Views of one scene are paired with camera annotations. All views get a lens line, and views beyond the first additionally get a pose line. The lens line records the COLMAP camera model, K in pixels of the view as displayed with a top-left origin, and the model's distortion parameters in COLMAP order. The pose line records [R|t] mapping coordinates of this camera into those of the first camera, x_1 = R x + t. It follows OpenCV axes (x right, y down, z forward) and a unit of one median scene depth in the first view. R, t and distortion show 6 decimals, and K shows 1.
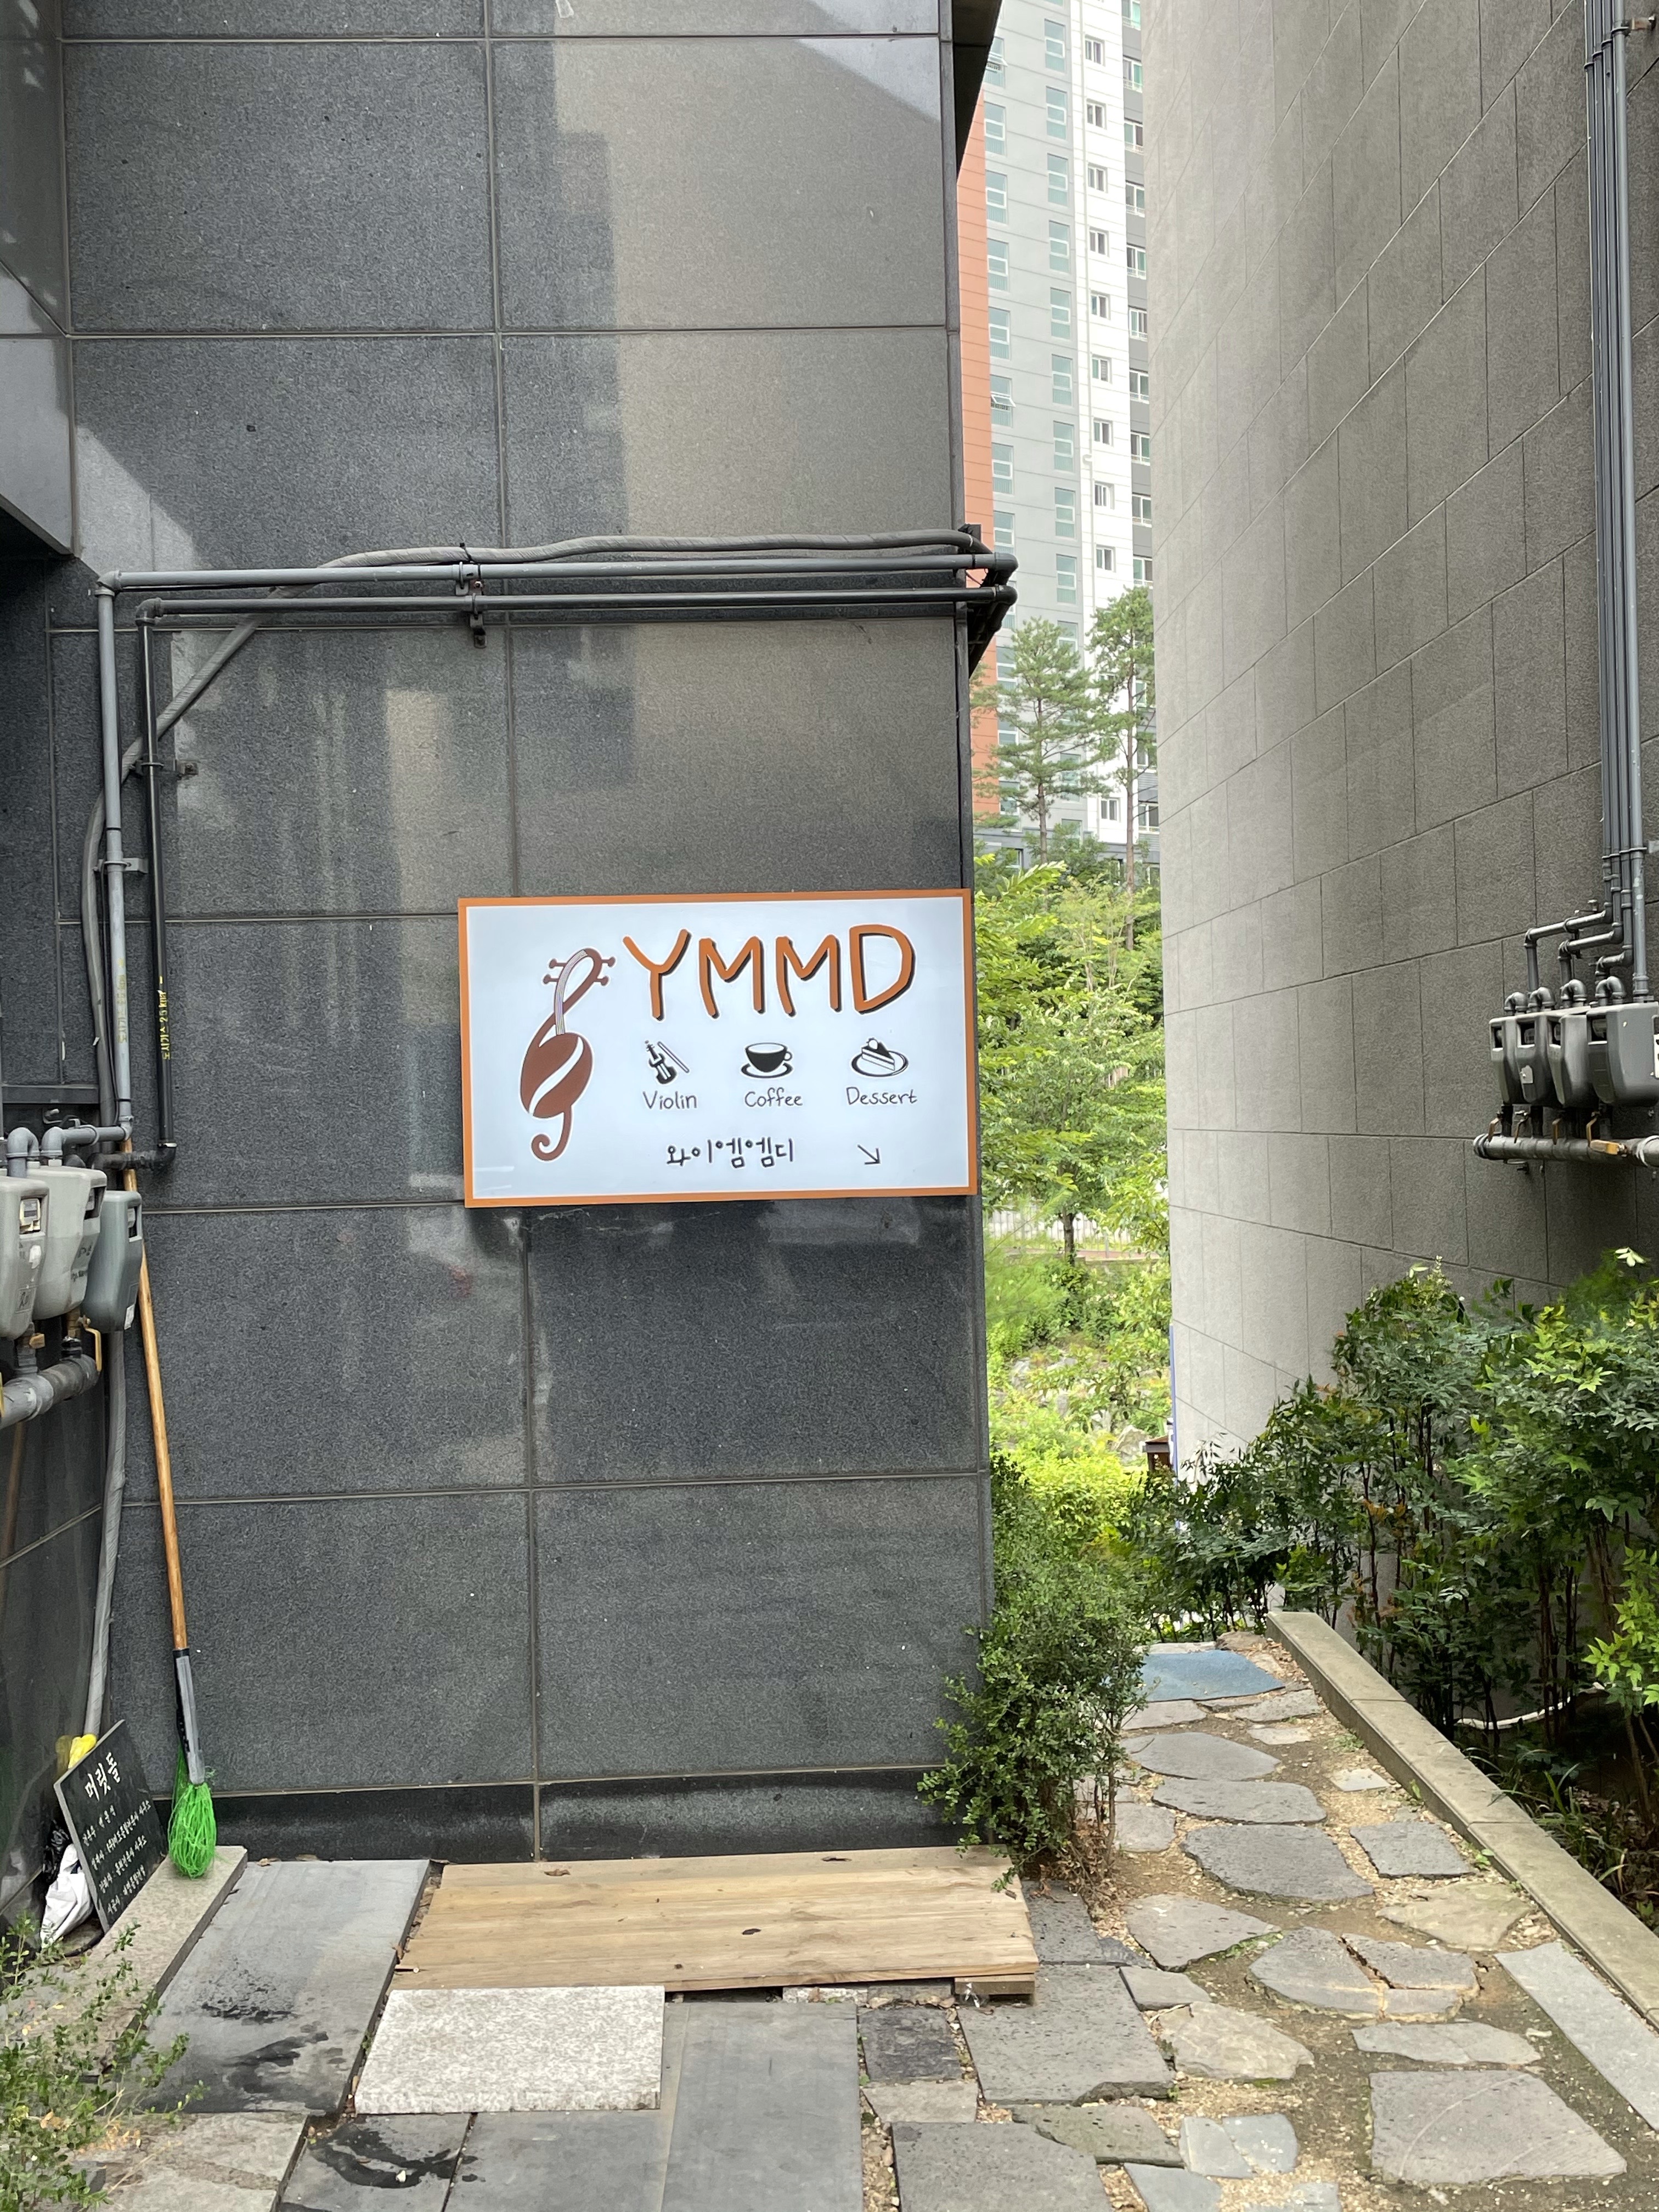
lens RADIAL K [[2317.1, 0, 829.3], [0, 2317.1, 1107.9], [0, 0, 1]] dist [-0.003354, 0.000000]
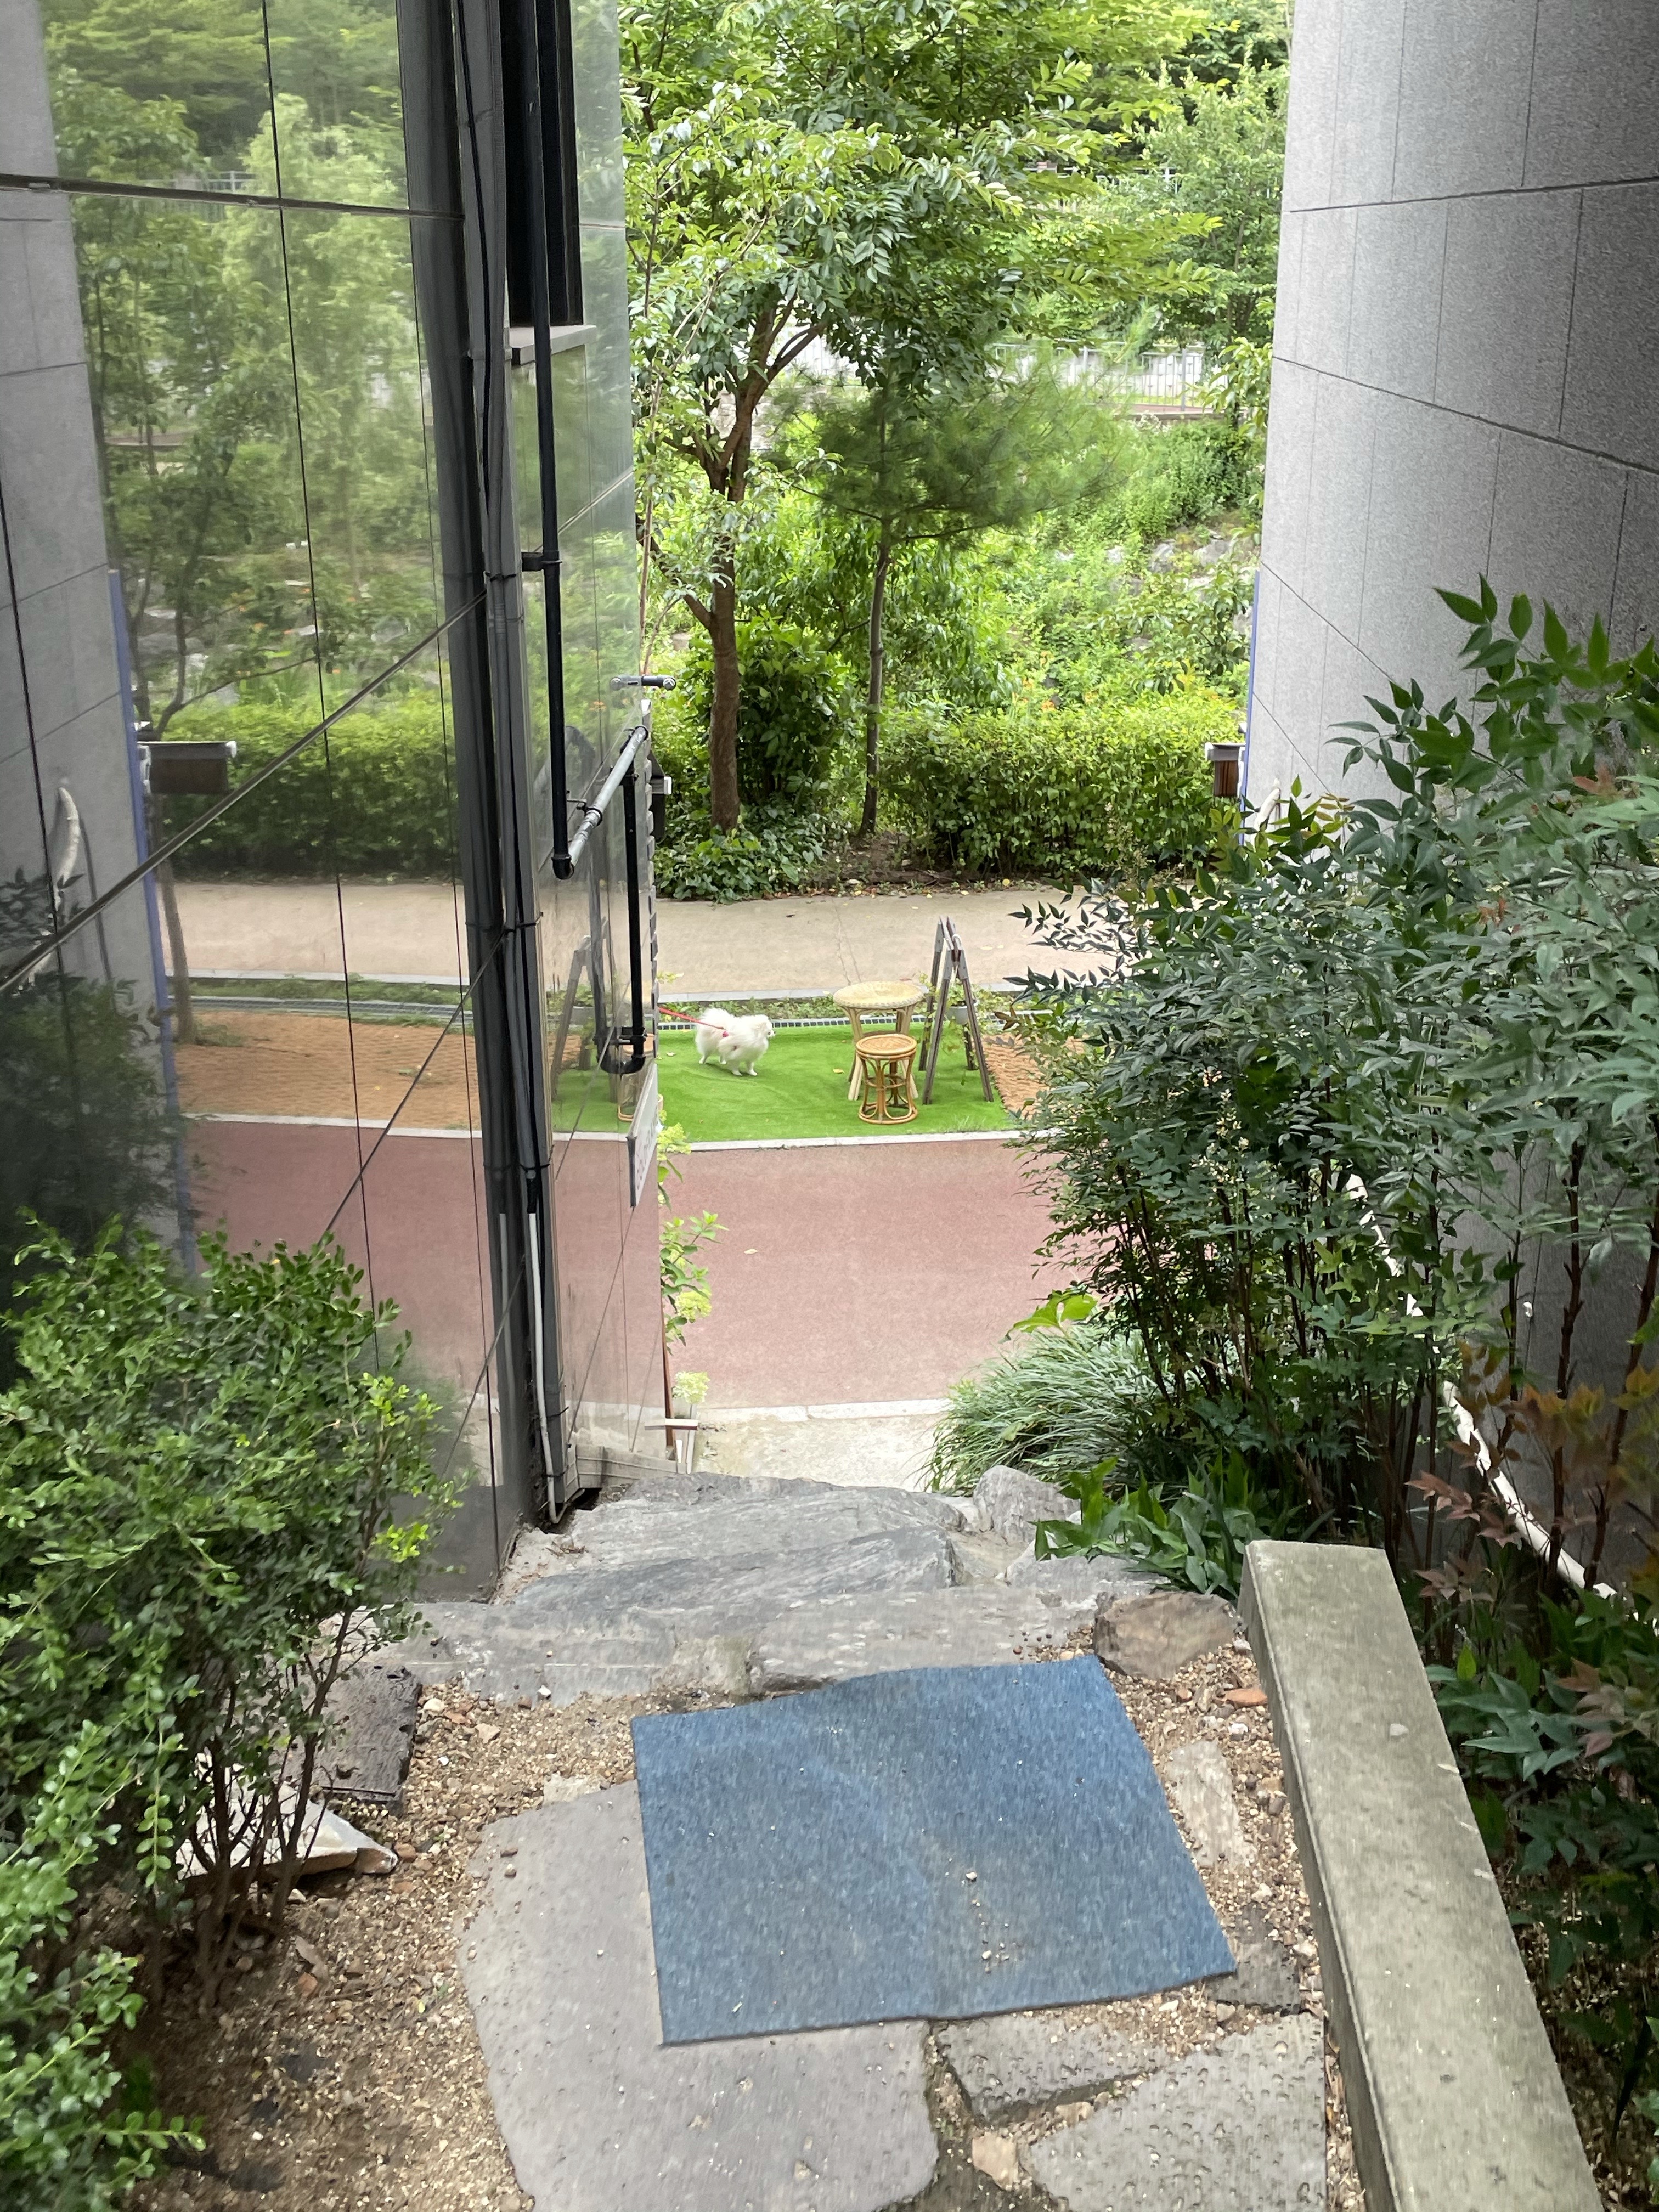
lens RADIAL K [[2317.1, 0, 826.0], [0, 2317.1, 1104.6], [0, 0, 1]] dist [-0.003354, 0.000000]
pose [[0.996772, 0.042292, -0.068240, 0.025484], [-0.015668, 0.936126, 0.351316, 0.004896], [0.078739, -0.349113, 0.933767, 0.120076]]
